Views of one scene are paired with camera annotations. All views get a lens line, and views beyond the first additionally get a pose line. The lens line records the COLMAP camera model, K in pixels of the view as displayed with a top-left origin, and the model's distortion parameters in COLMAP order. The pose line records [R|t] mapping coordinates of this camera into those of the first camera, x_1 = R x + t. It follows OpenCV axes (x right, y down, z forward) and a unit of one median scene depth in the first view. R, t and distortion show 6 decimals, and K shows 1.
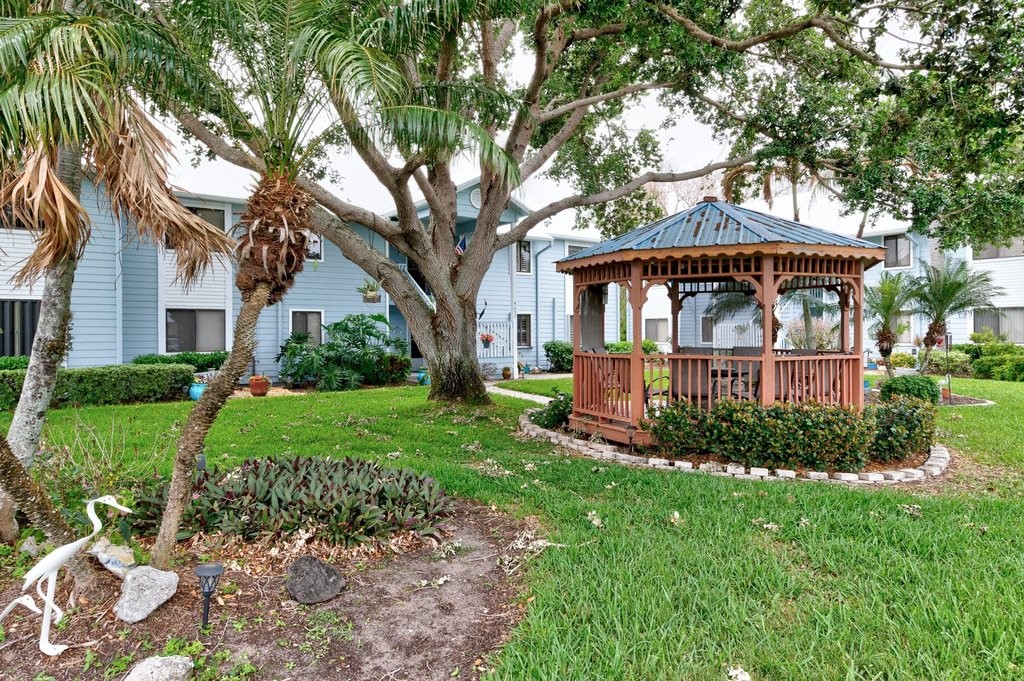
lens RADIAL K [[744.4, 0, 512.0], [0, 744.4, 340.5], [0, 0, 1]] dist [0.010351, 0.002169]
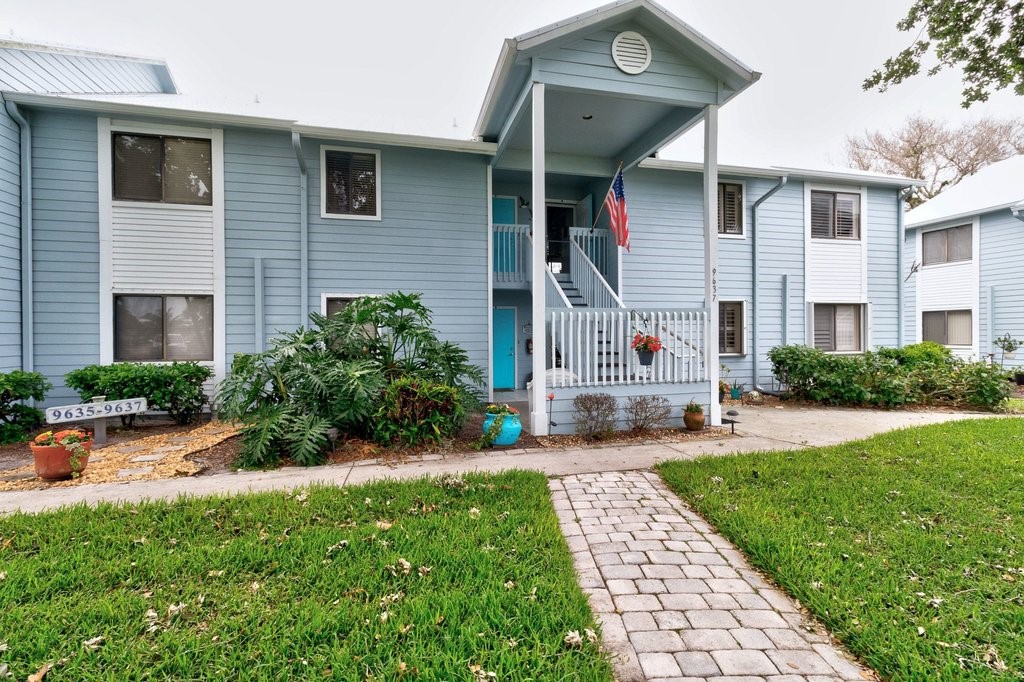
lens RADIAL K [[487.7, 0, 512.0], [0, 487.7, 341.0], [0, 0, 1]] dist [0.000612, -0.000036]
pose [[0.922727, 0.003313, -0.385440, 0.004413], [-0.001671, 0.999988, 0.004596, -0.004212], [0.385450, -0.003597, 0.922722, 0.556242]]
